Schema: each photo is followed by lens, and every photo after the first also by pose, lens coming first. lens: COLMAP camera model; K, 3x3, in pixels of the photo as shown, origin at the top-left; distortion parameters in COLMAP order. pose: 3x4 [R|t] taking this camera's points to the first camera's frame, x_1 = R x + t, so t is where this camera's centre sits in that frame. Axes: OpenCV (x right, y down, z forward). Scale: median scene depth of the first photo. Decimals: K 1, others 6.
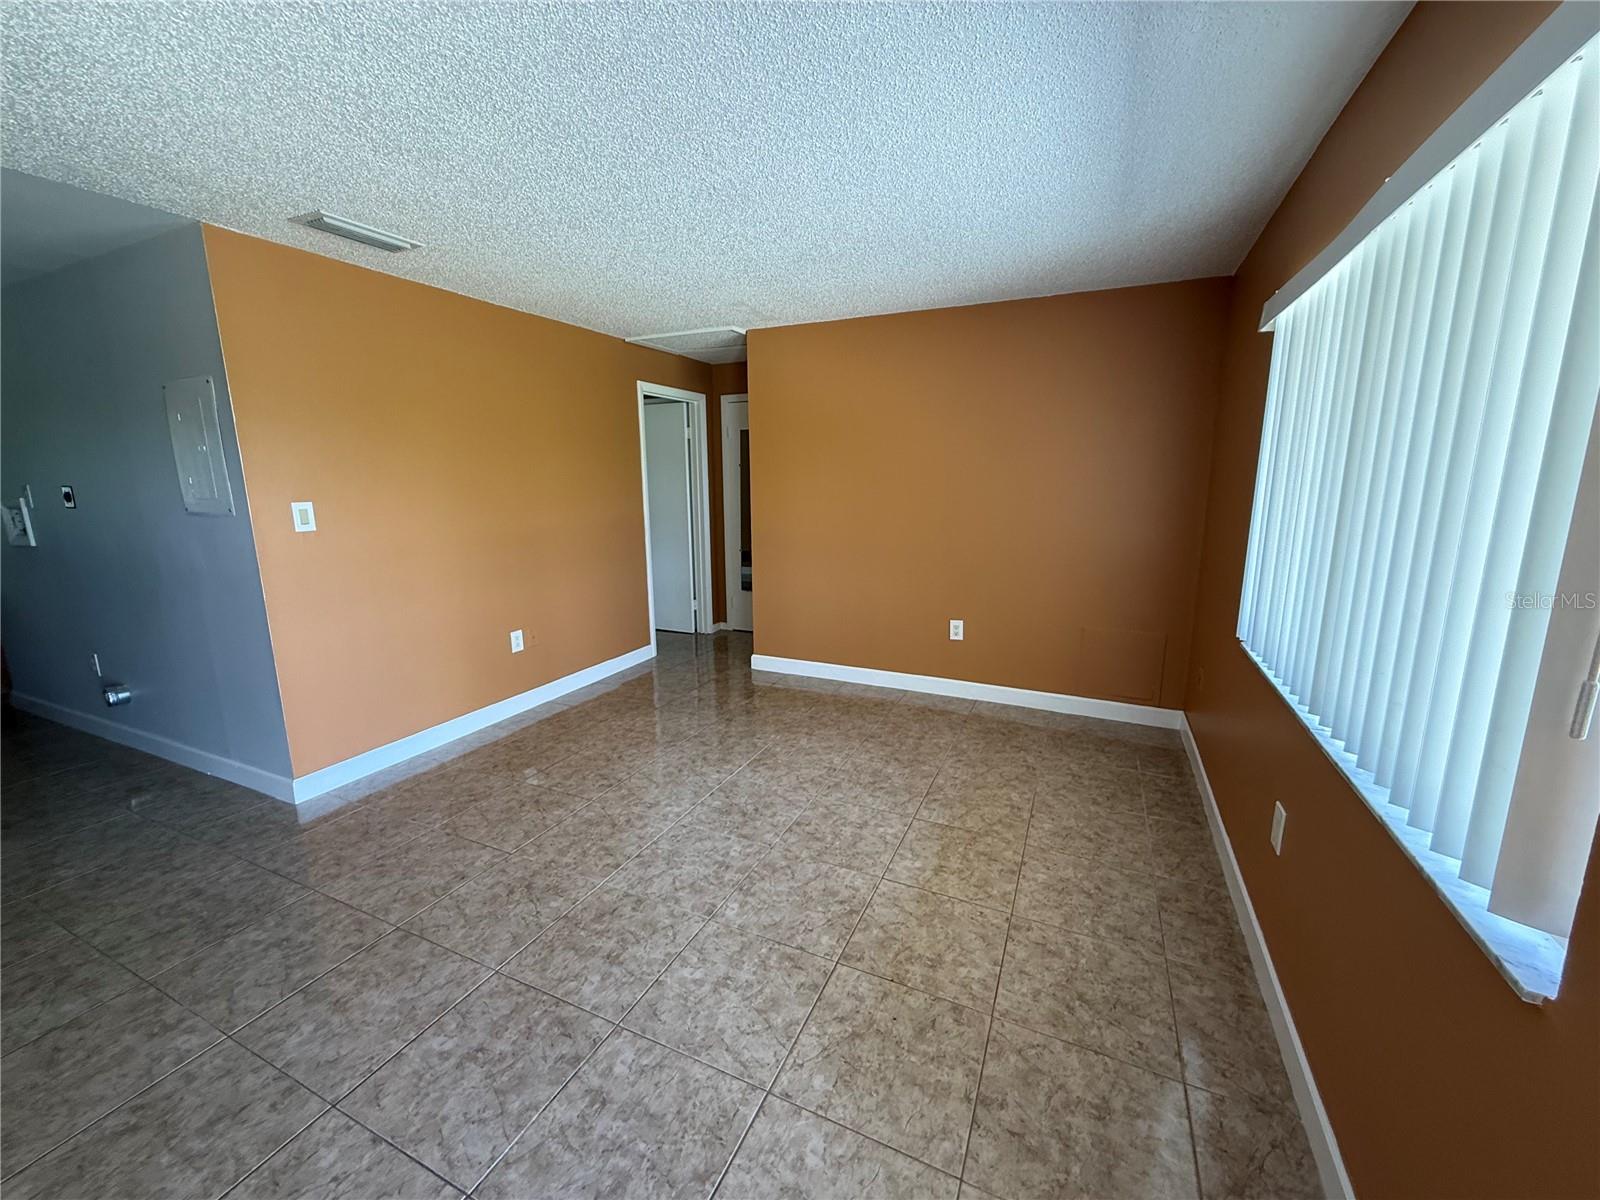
lens RADIAL K [[637.7, 0, 799.4], [0, 637.7, 596.4], [0, 0, 1]] dist [0.001342, -0.000354]
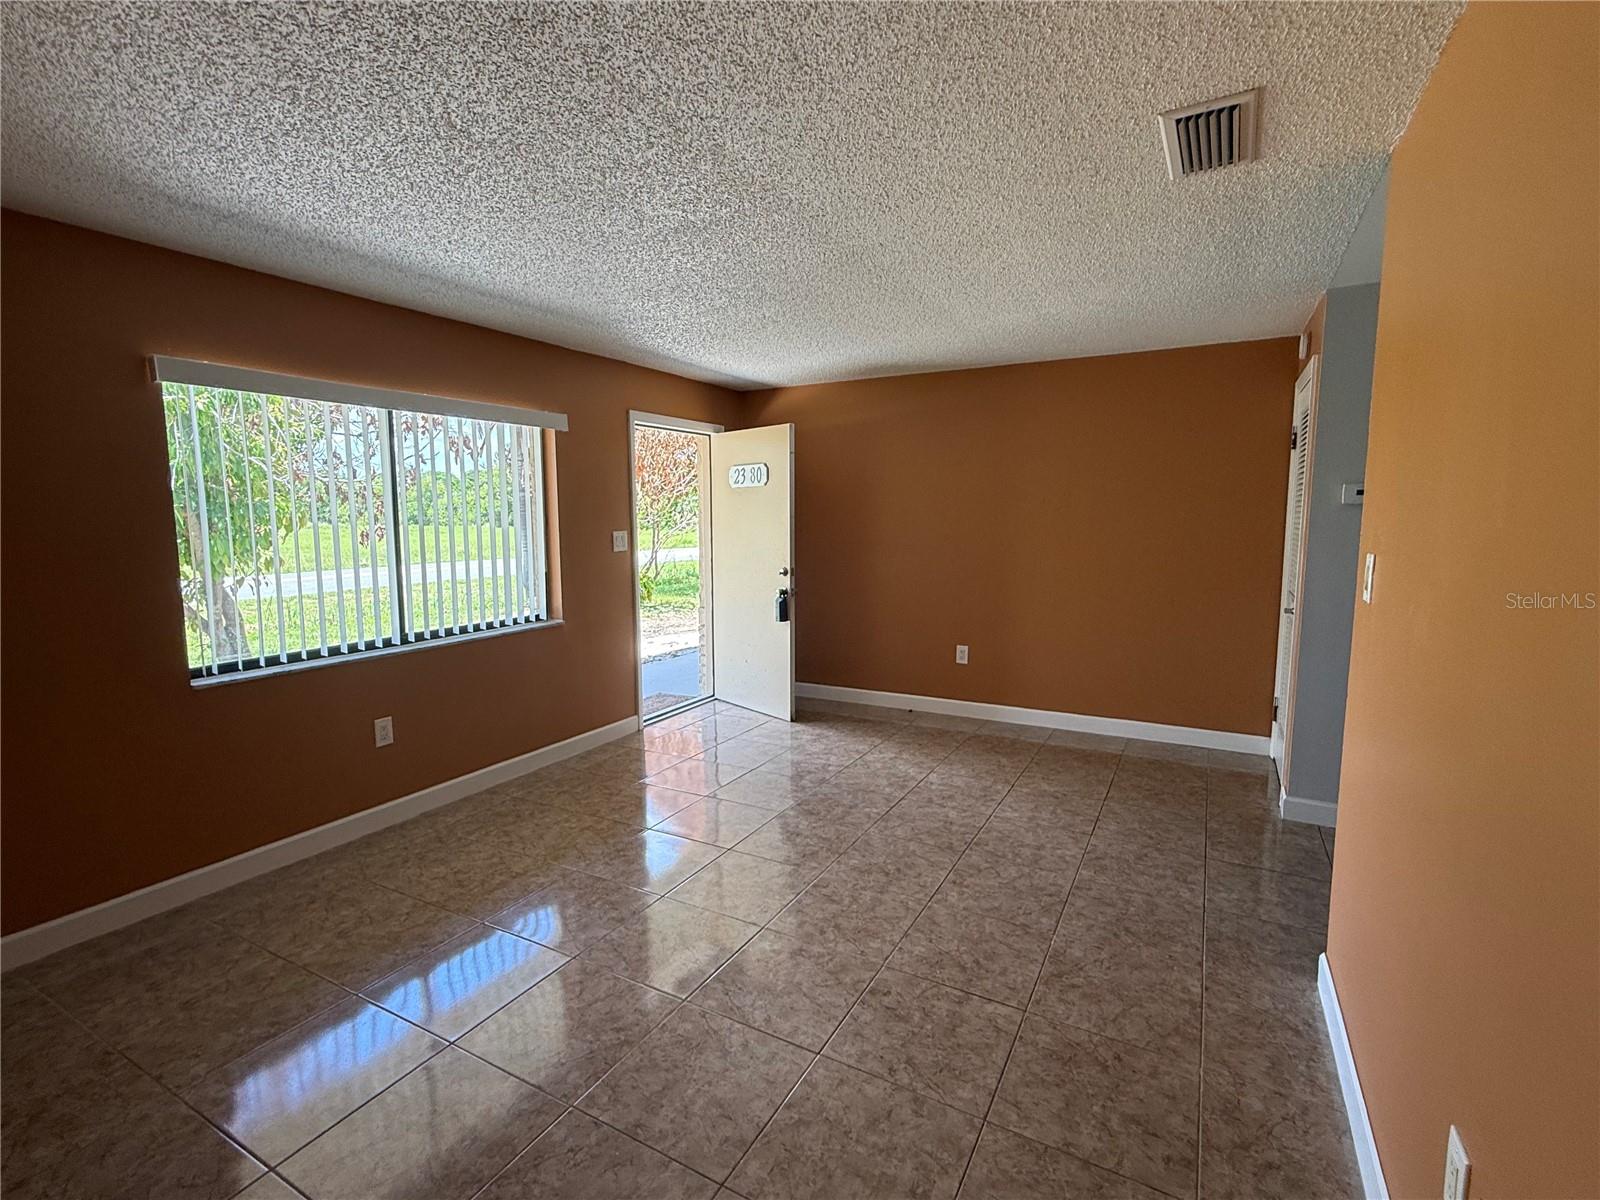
lens RADIAL K [[750.5, 0, 797.6], [0, 750.5, 595.7], [0, 0, 1]] dist [-0.003379, -0.000189]
pose [[-0.996868, 0.002644, 0.079045, -0.316297], [0.025510, 0.956775, 0.289709, -0.342932], [-0.074862, 0.290818, -0.953845, 1.808481]]
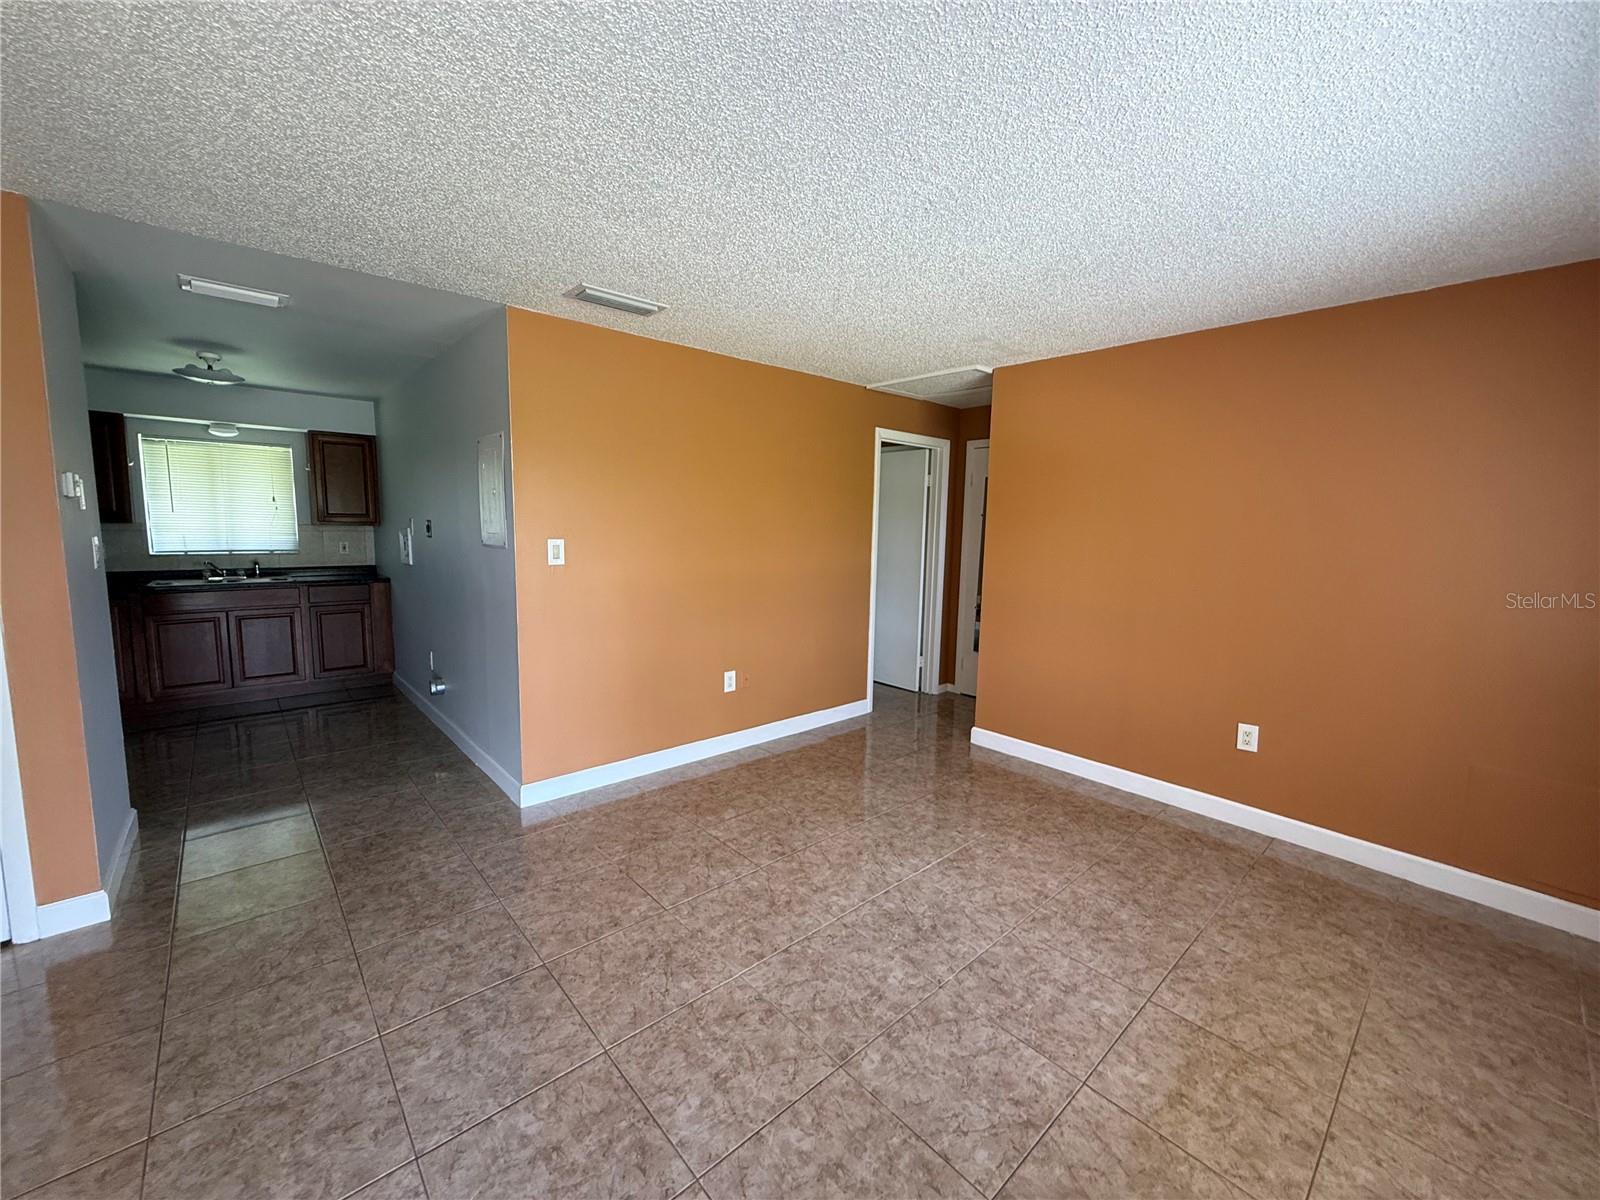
lens RADIAL K [[637.7, 0, 798.2], [0, 637.7, 596.5], [0, 0, 1]] dist [0.001342, -0.000354]
pose [[0.917948, 0.070351, -0.390413, 0.065621], [-0.099135, 0.993605, -0.054044, -0.029468], [0.384114, 0.088314, 0.919052, 0.141810]]
